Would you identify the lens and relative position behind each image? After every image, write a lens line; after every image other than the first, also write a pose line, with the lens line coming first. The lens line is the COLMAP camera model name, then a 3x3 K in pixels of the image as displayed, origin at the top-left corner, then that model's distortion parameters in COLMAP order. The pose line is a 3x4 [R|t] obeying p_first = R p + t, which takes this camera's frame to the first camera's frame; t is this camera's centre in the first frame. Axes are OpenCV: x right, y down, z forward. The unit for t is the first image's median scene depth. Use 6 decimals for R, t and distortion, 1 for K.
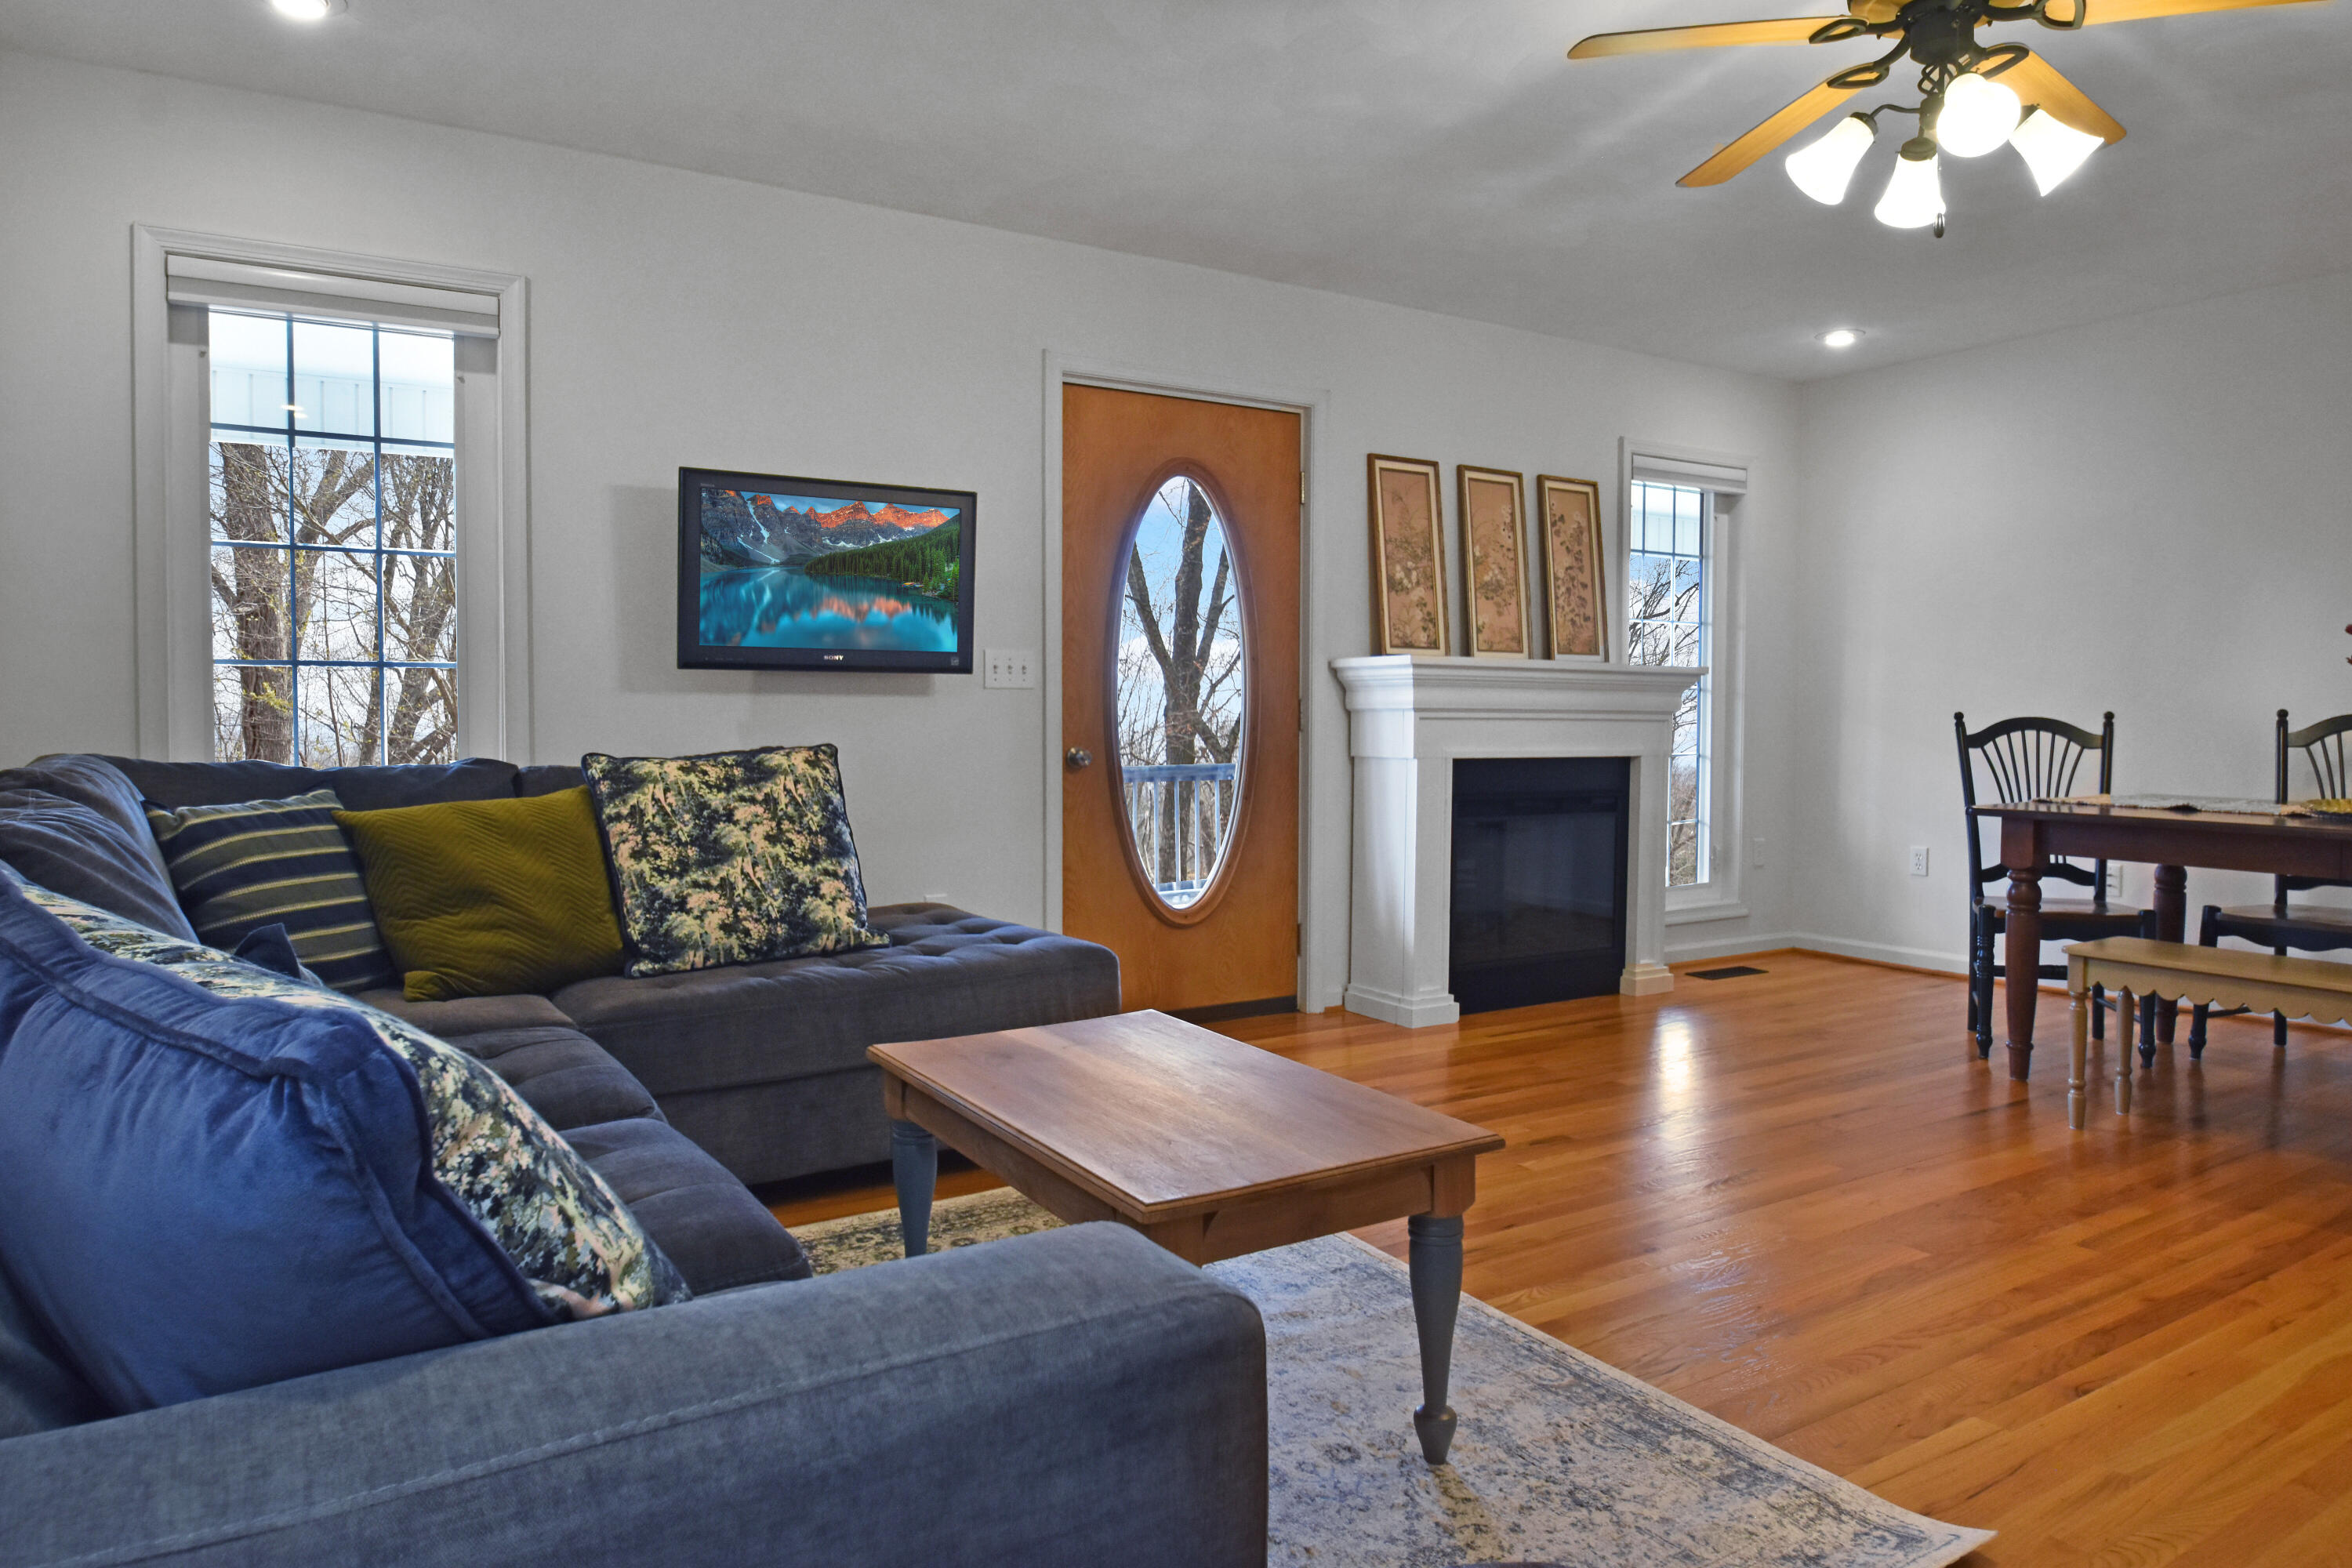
lens RADIAL K [[1435.7, 0, 1171.8], [0, 1435.7, 747.9], [0, 0, 1]] dist [-0.006081, -0.000559]
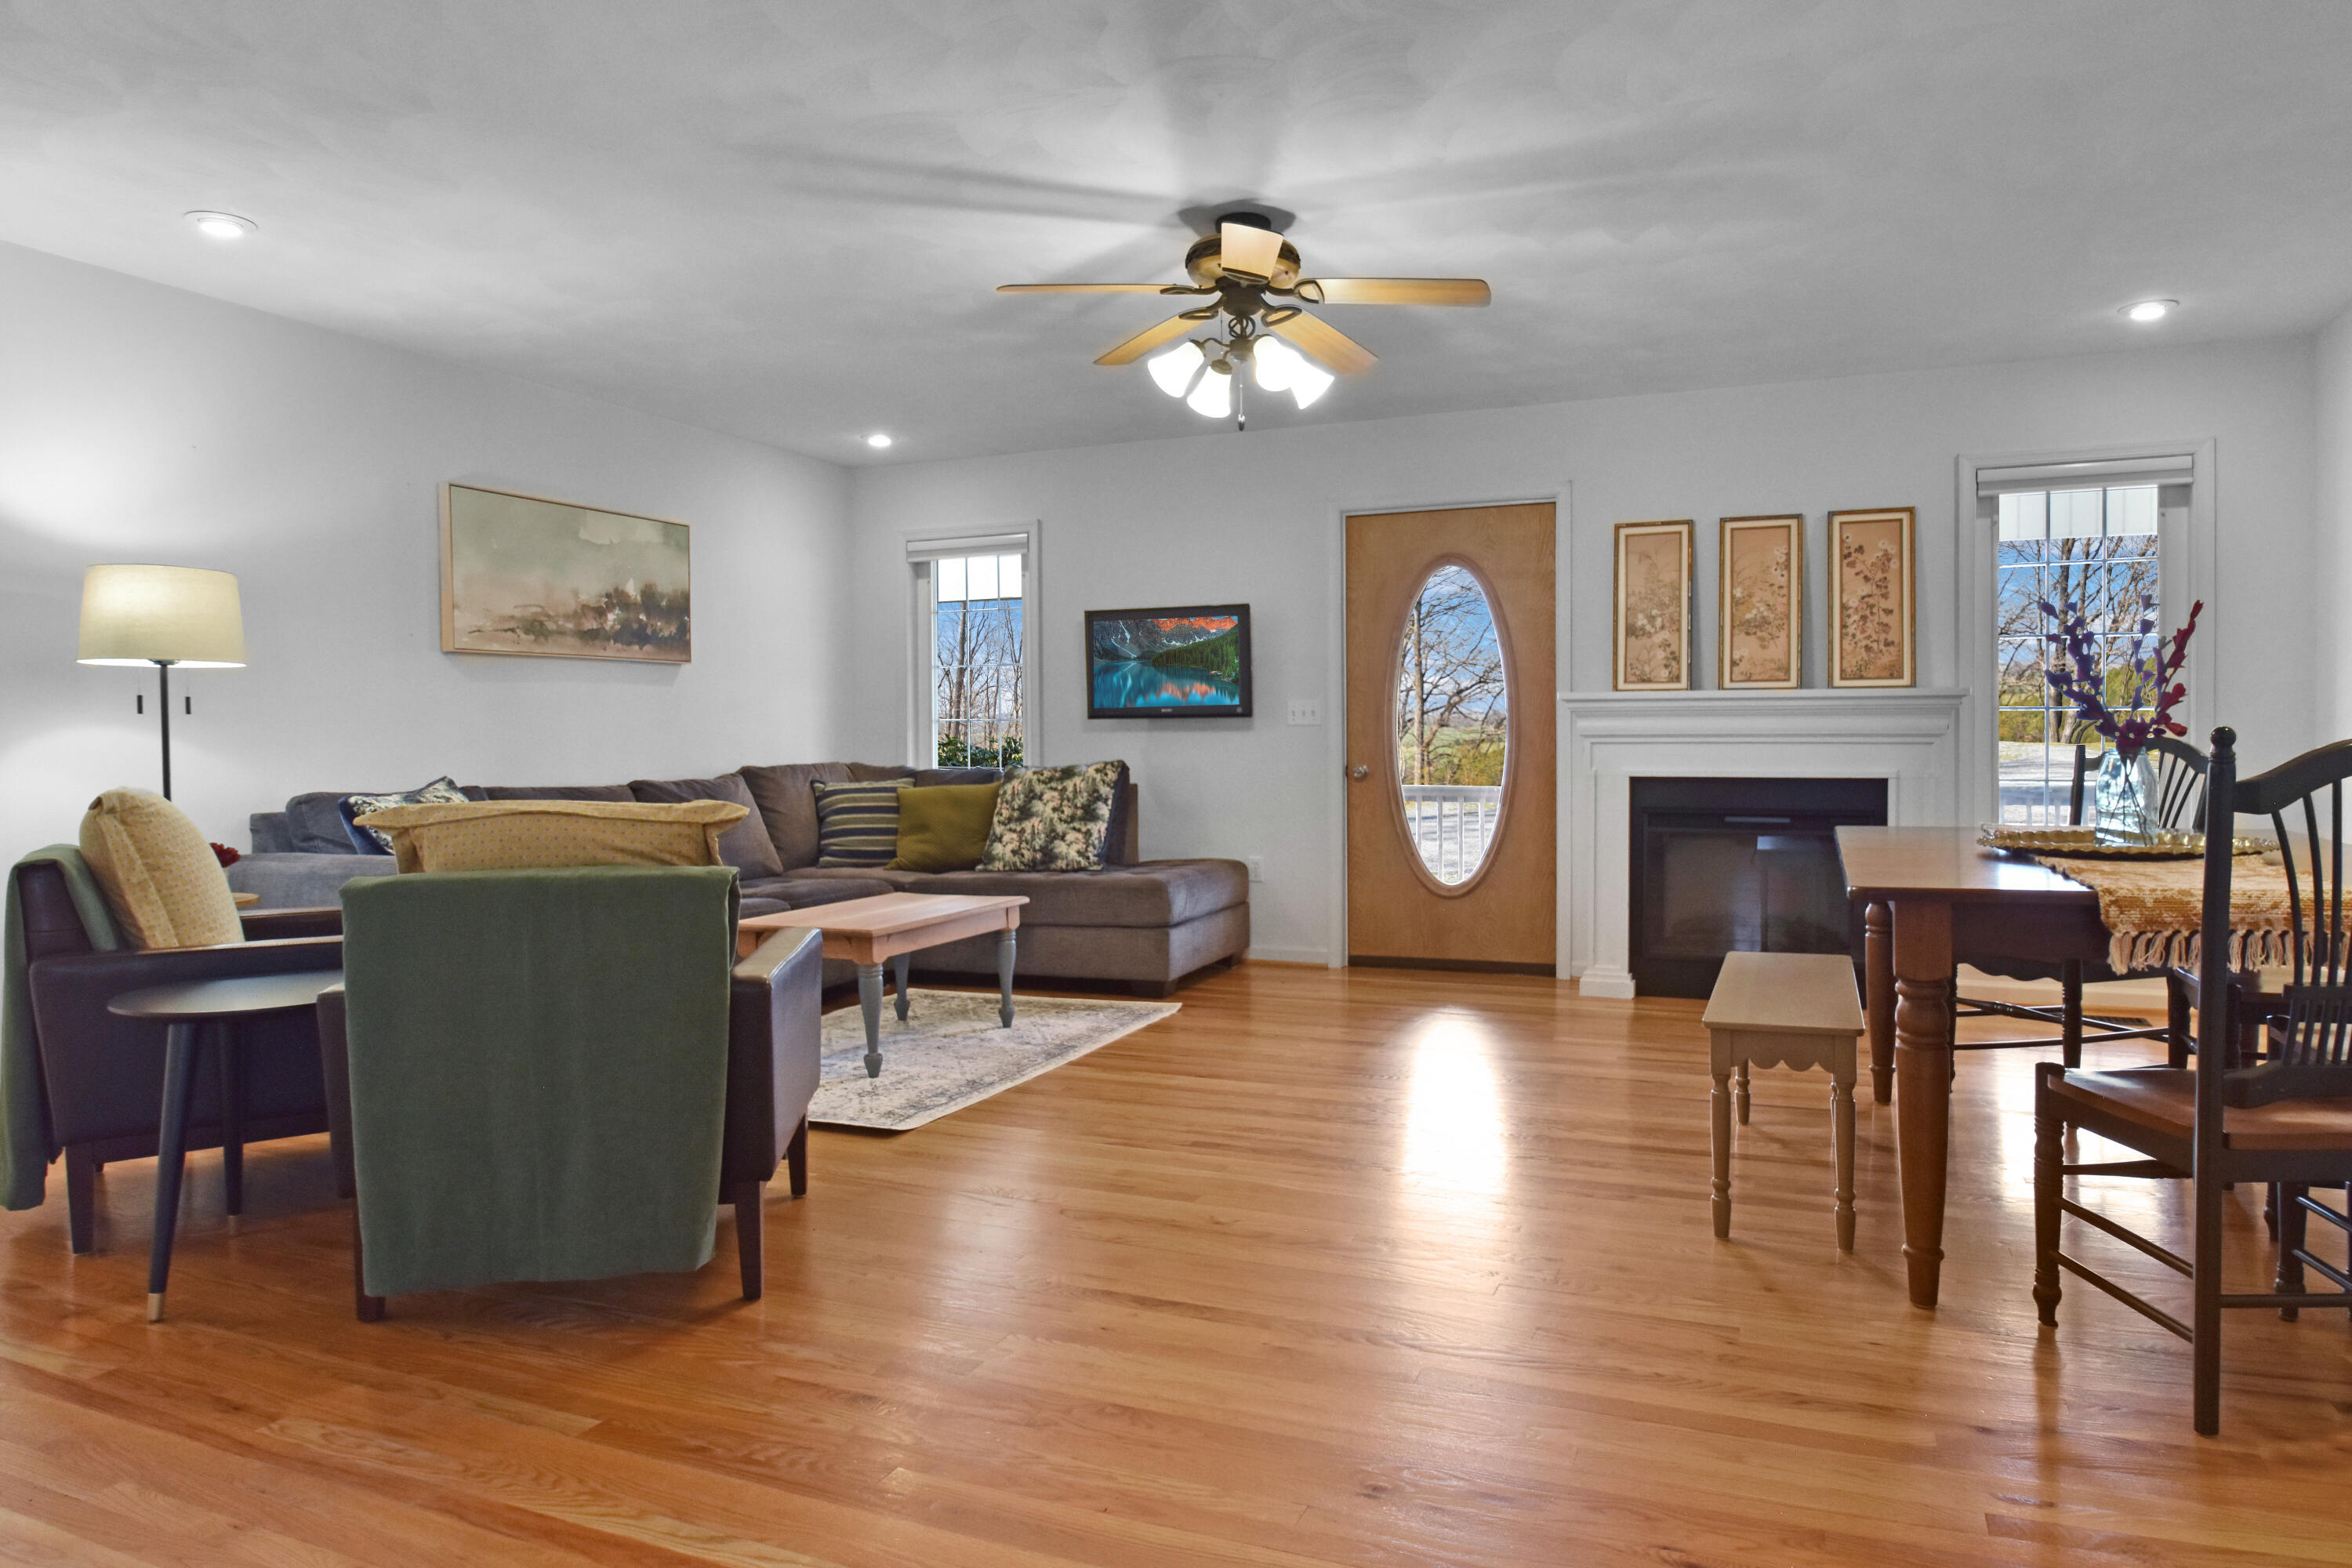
lens RADIAL K [[1435.7, 0, 1171.8], [0, 1435.7, 747.9], [0, 0, 1]] dist [-0.006081, -0.000559]
pose [[0.611028, -0.004190, -0.791598, 0.892039], [-0.009471, 0.999876, -0.012603, 0.002237], [0.791552, 0.015198, 0.610912, -0.032543]]
